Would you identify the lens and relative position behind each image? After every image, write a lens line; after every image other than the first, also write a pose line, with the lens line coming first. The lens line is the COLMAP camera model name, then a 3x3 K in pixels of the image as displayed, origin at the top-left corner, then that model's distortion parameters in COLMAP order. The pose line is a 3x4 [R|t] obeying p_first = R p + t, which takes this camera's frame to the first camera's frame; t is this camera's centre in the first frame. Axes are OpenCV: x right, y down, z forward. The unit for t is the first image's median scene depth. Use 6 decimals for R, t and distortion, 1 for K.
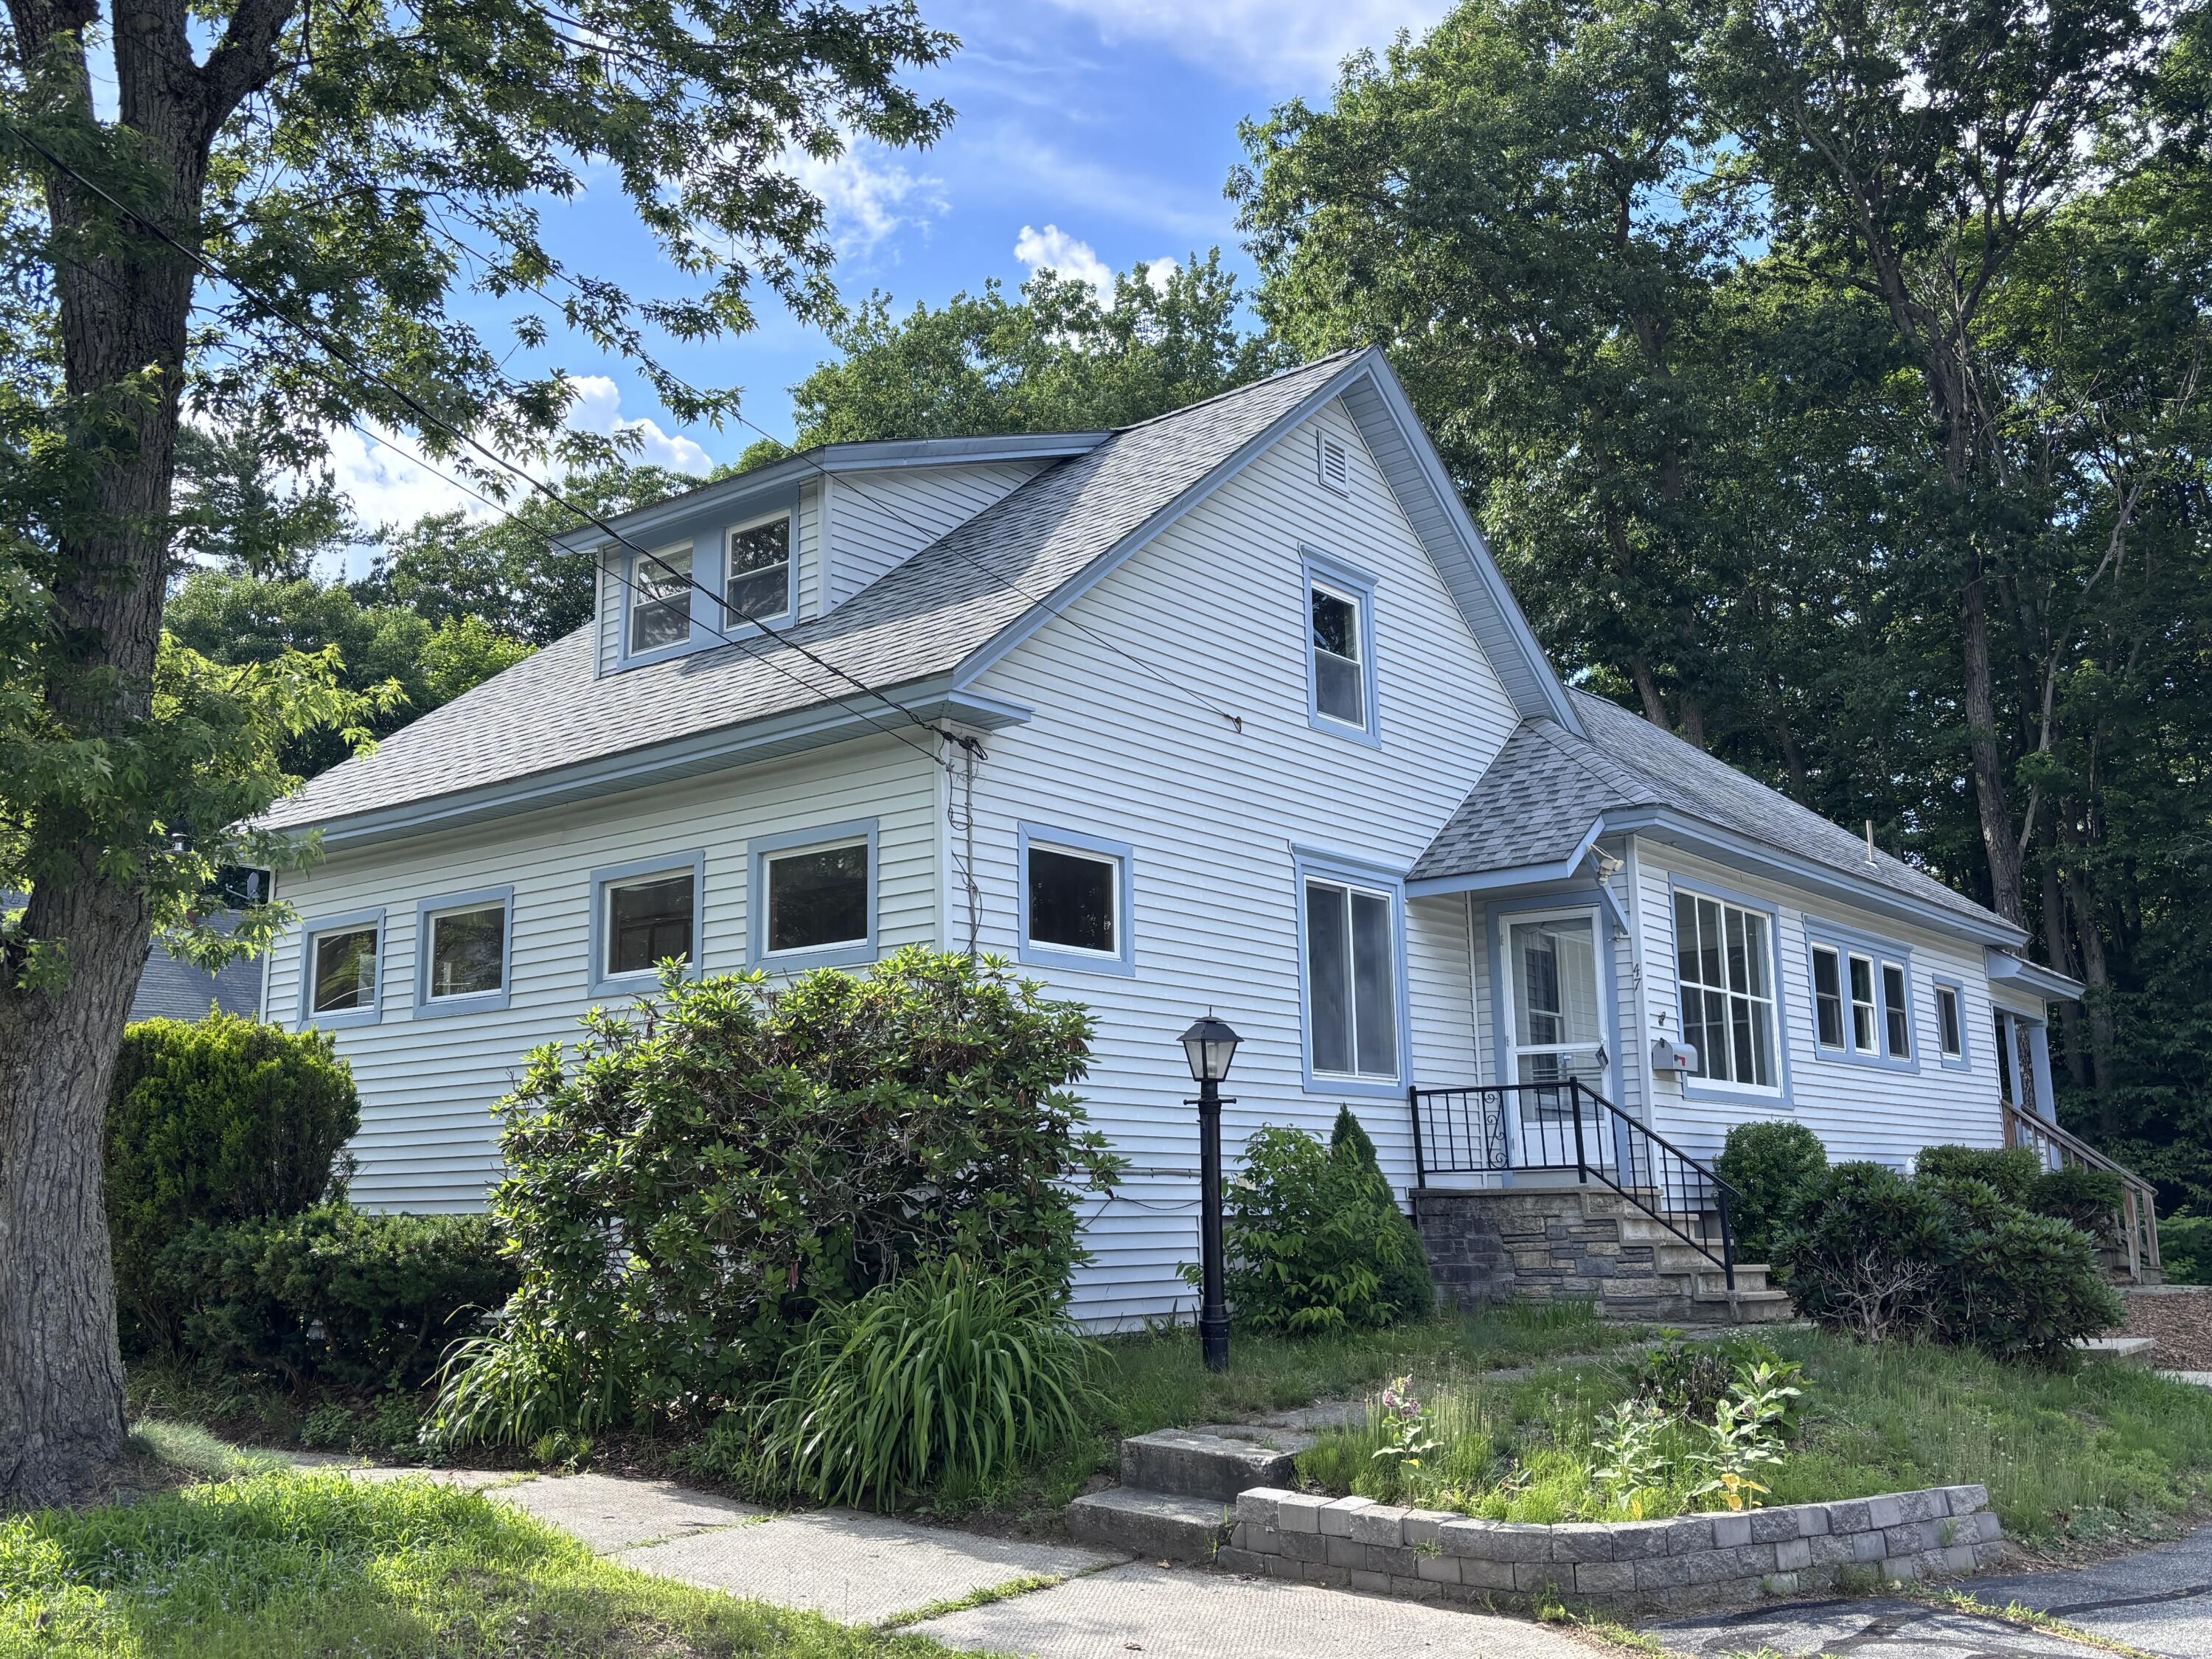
lens RADIAL K [[1961.6, 0, 1106.0], [0, 1961.6, 829.5], [0, 0, 1]] dist [0.079760, -0.167365]
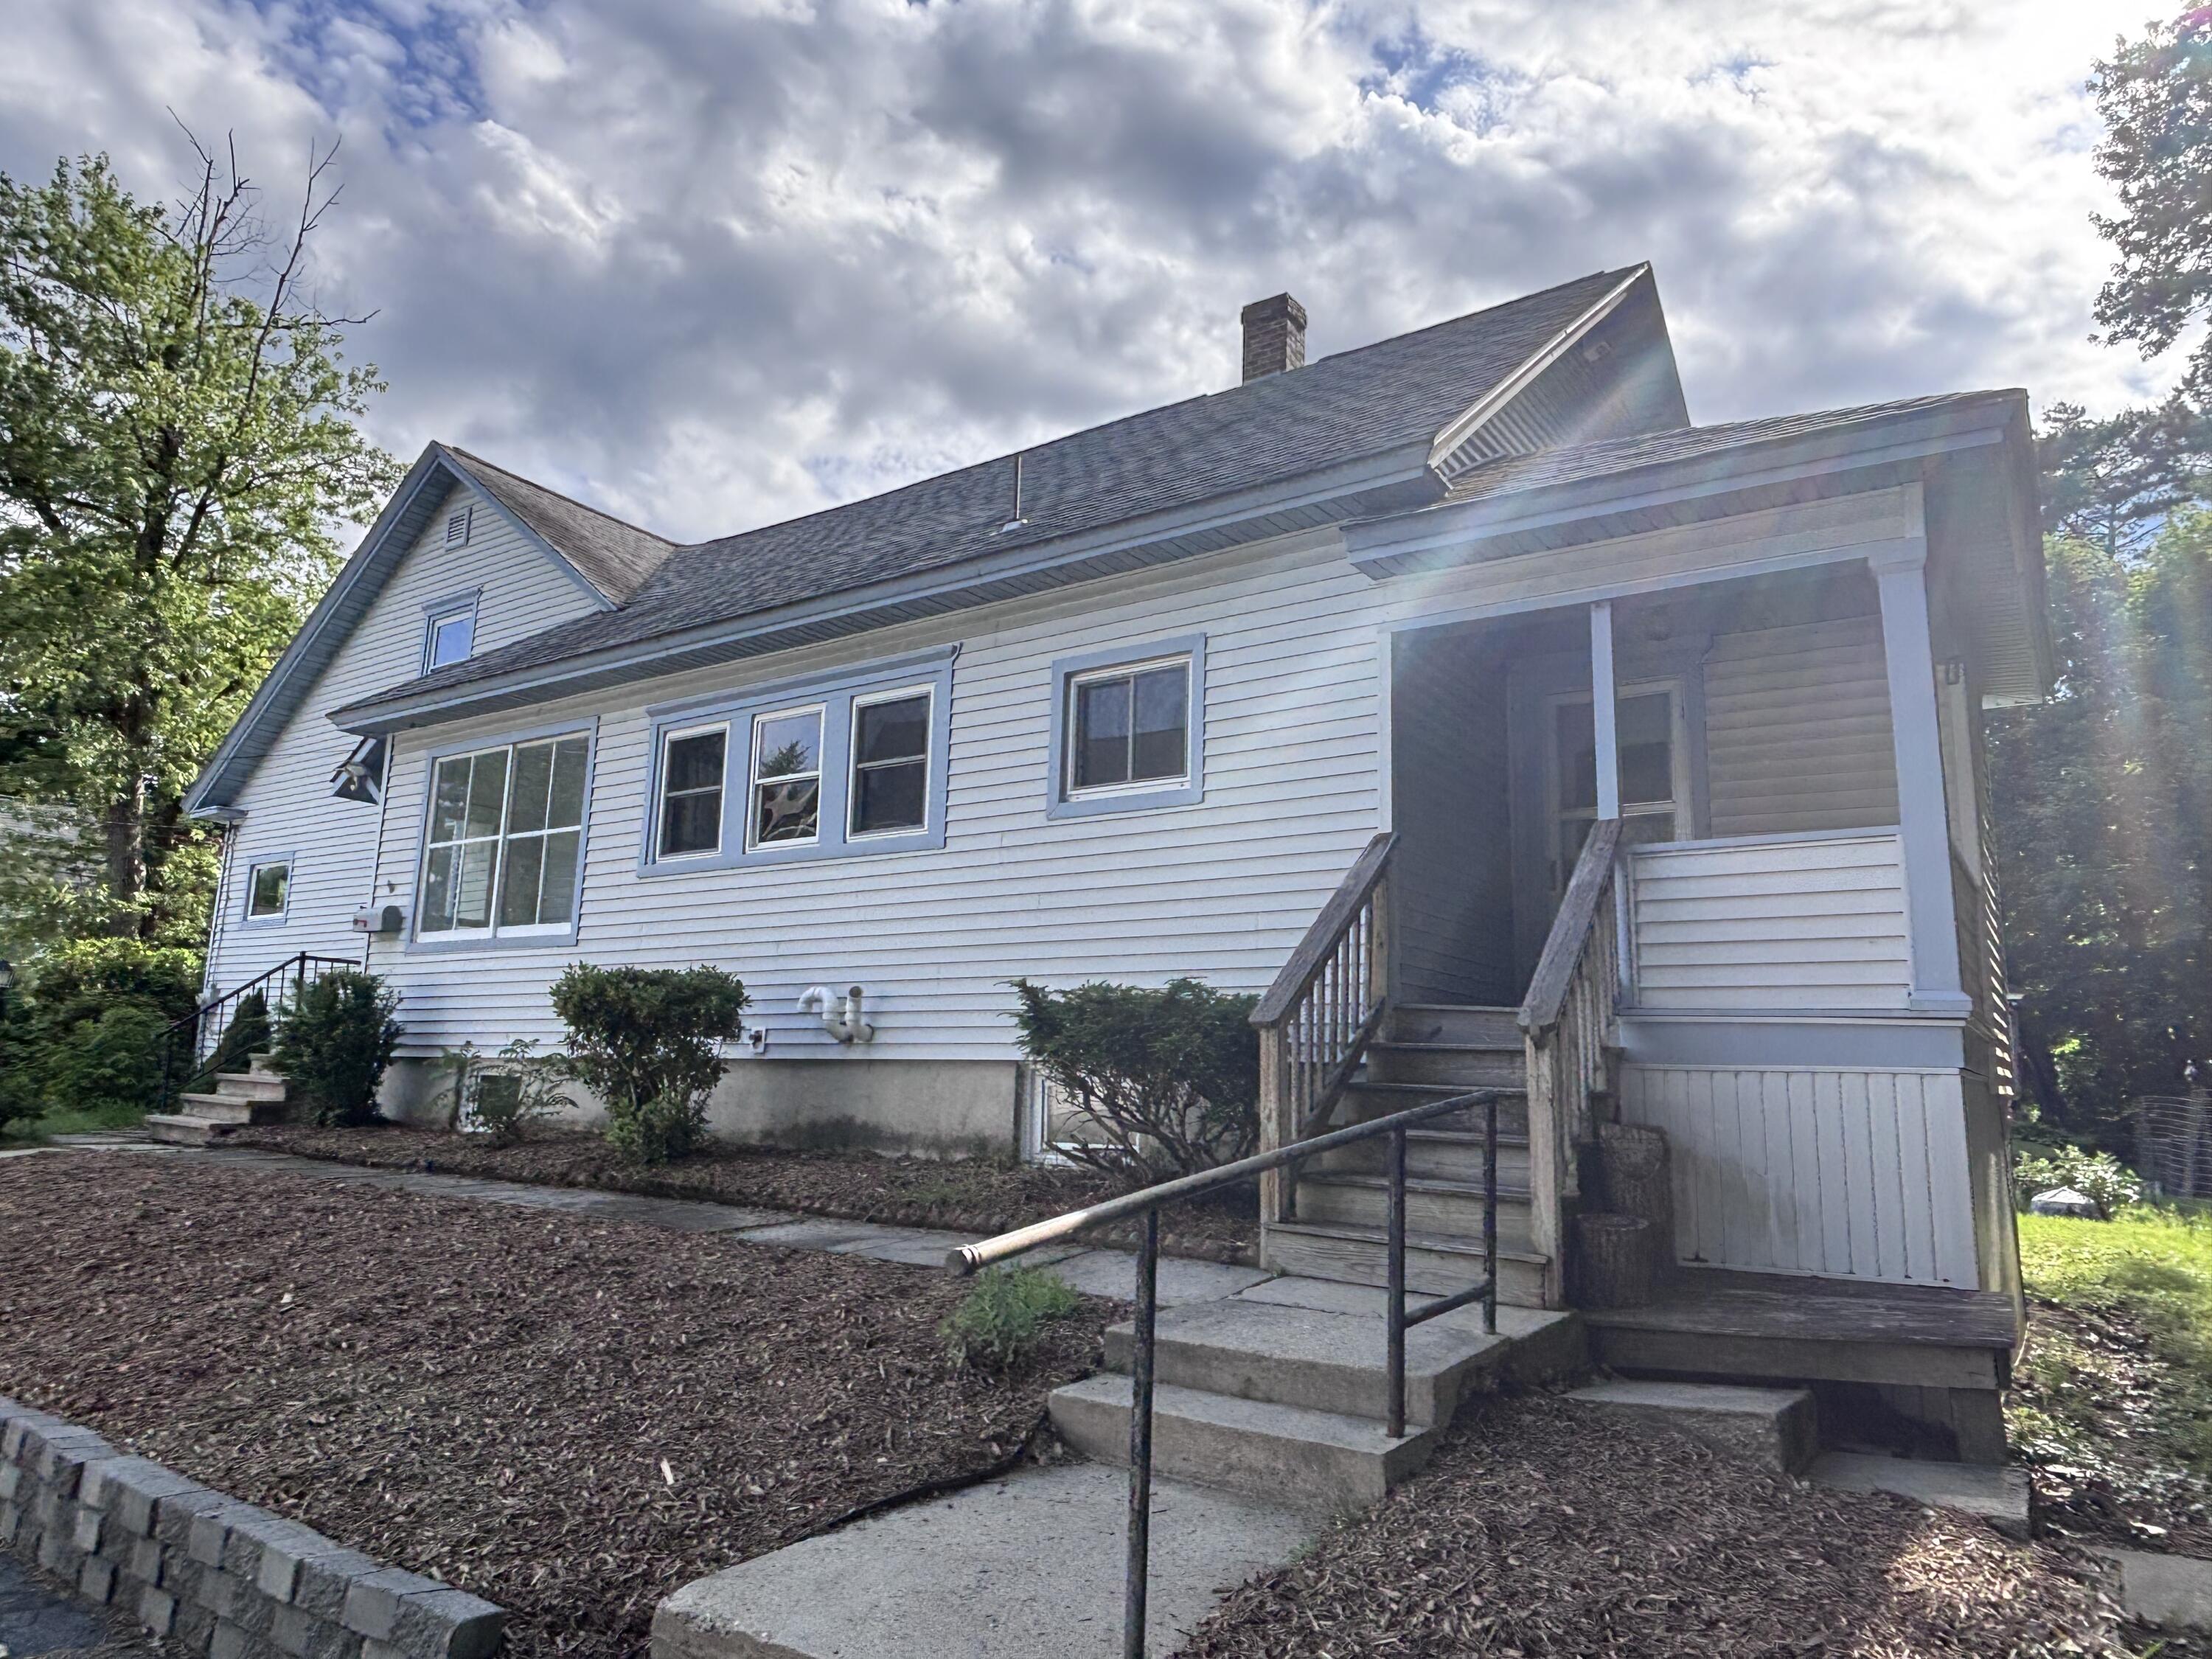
lens RADIAL K [[1397.6, 0, 1106.0], [0, 1397.6, 829.5], [0, 0, 1]] dist [0.073940, -0.117823]
pose [[0.076595, -0.153569, -0.985165, 1.135847], [0.170679, 0.975503, -0.138792, 0.251199], [0.982345, -0.157516, 0.100929, 1.344443]]
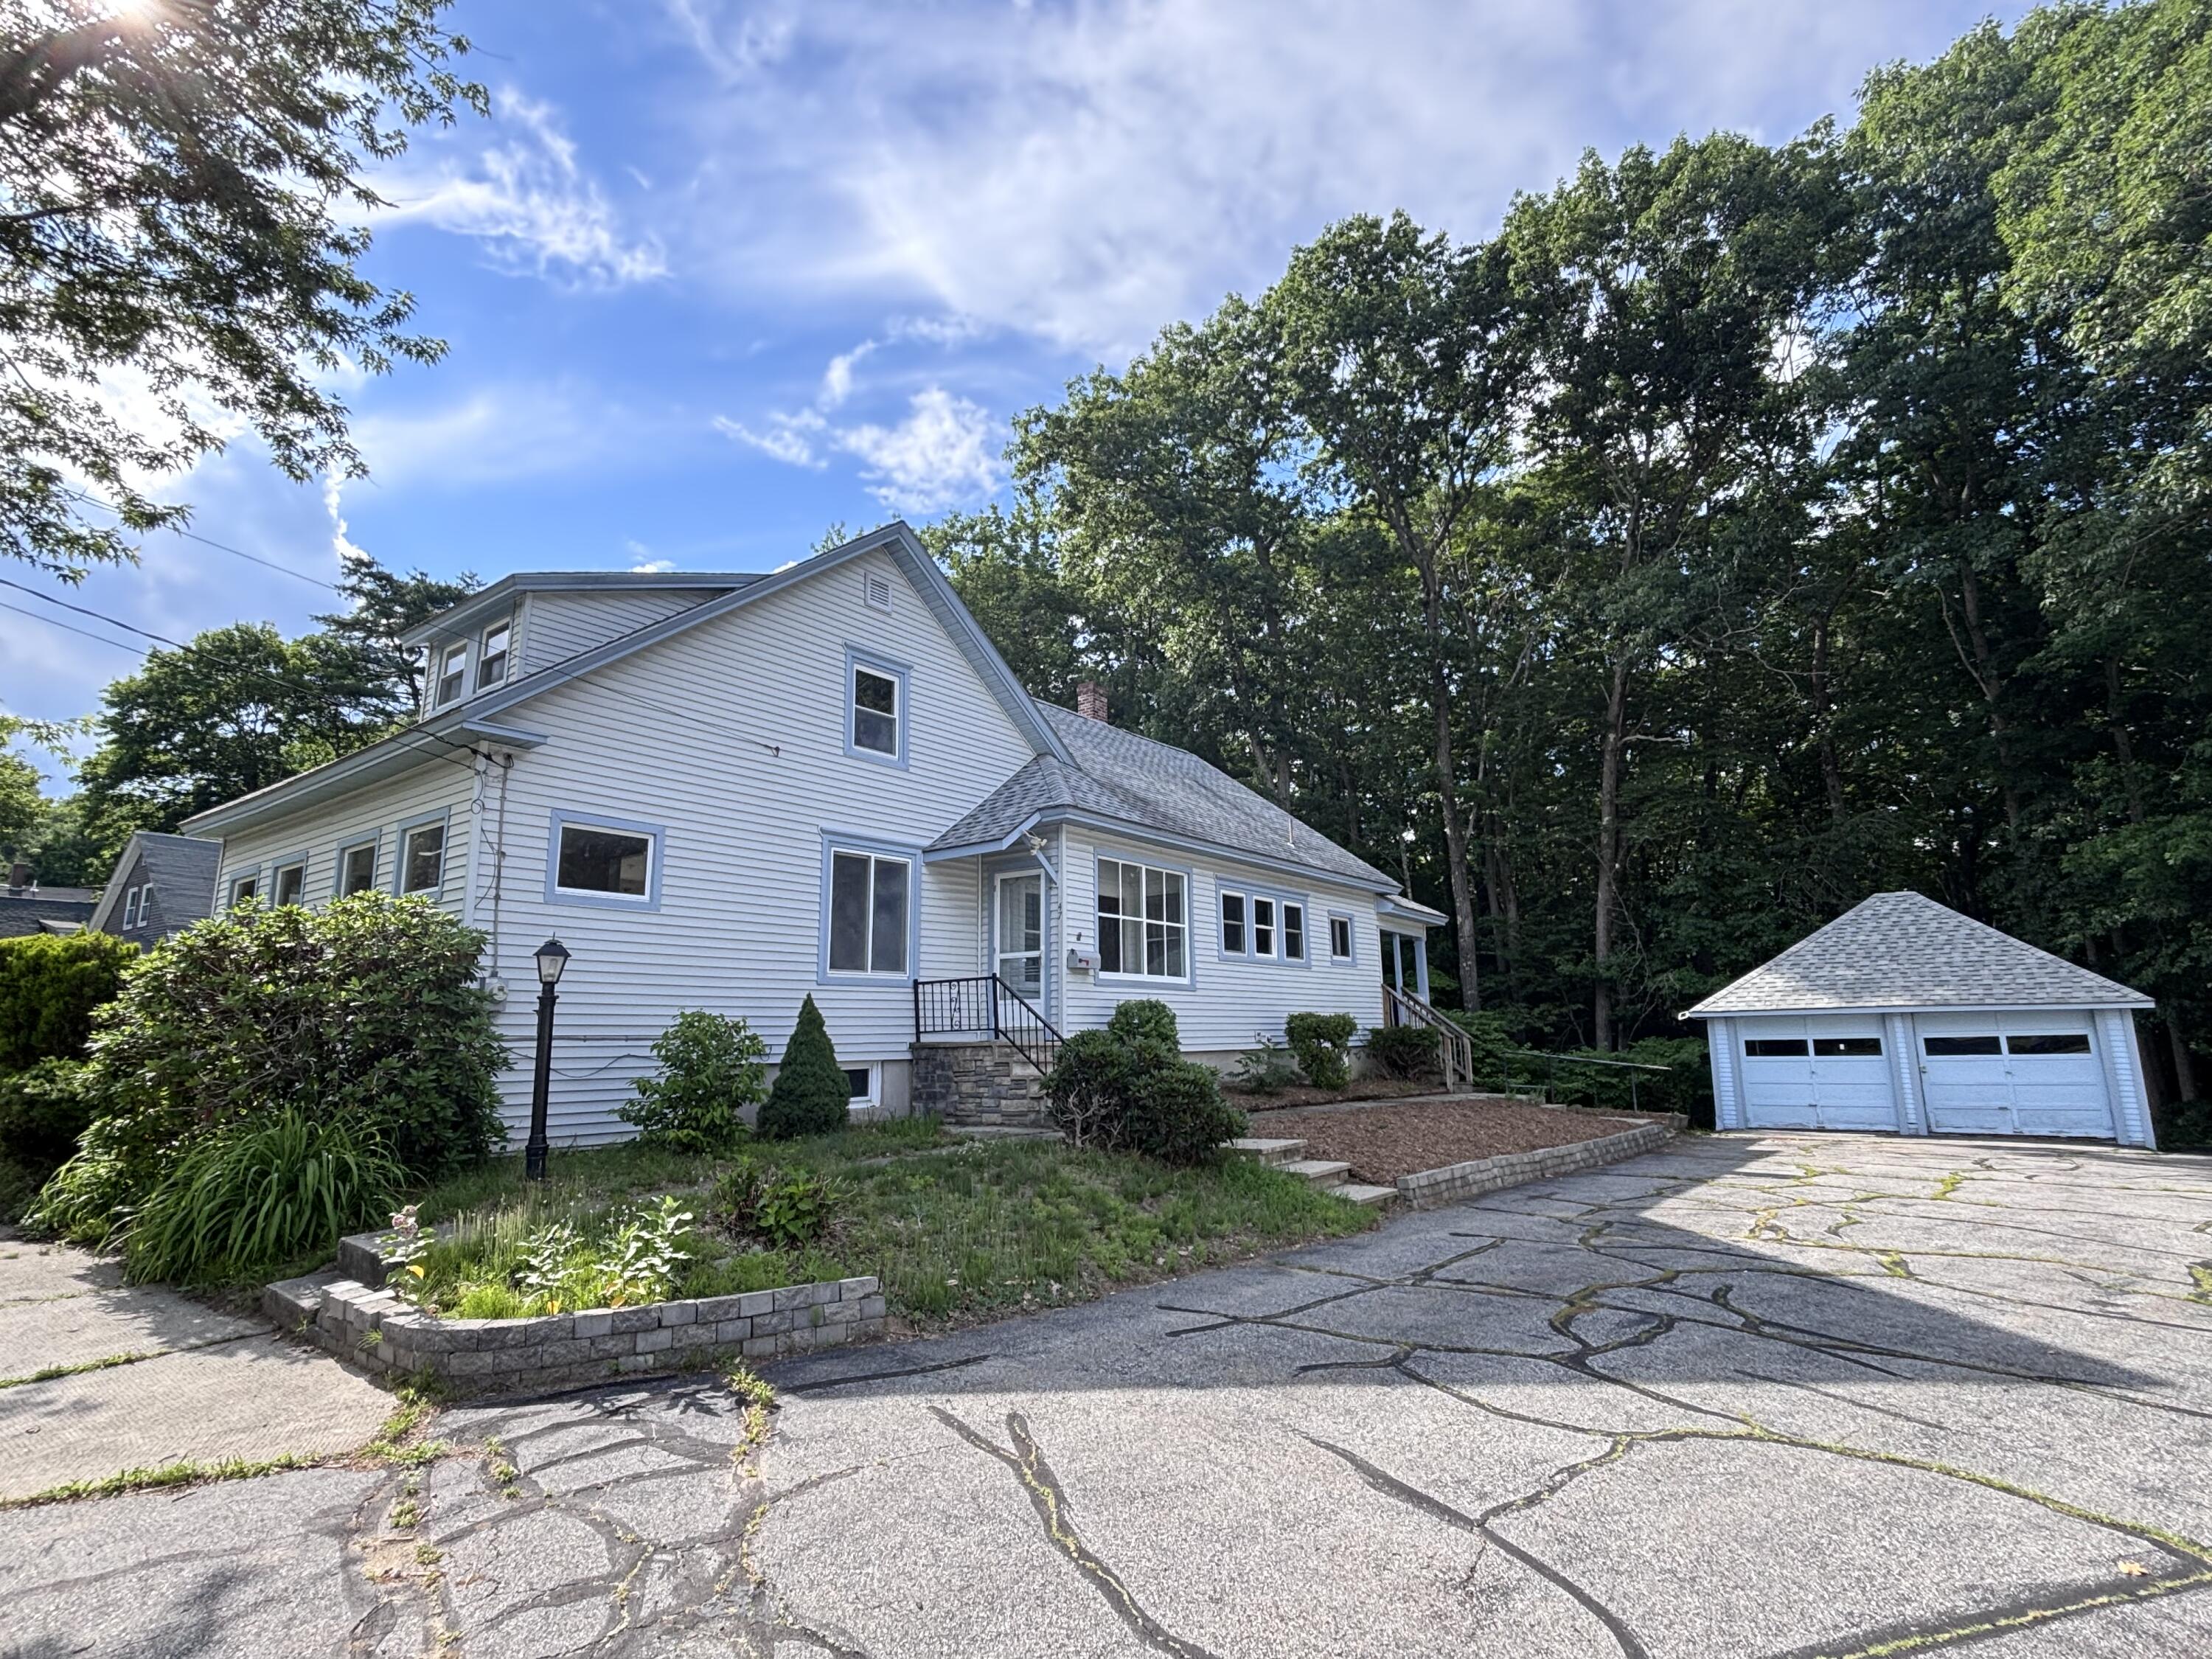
lens RADIAL K [[1075.8, 0, 1106.0], [0, 1075.8, 829.5], [0, 0, 1]] dist [0.054120, -0.061749]
pose [[0.999539, 0.004885, 0.029975, 0.278580], [-0.004867, 0.999988, -0.000649, 0.007562], [-0.029978, 0.000503, 0.999550, 0.109839]]
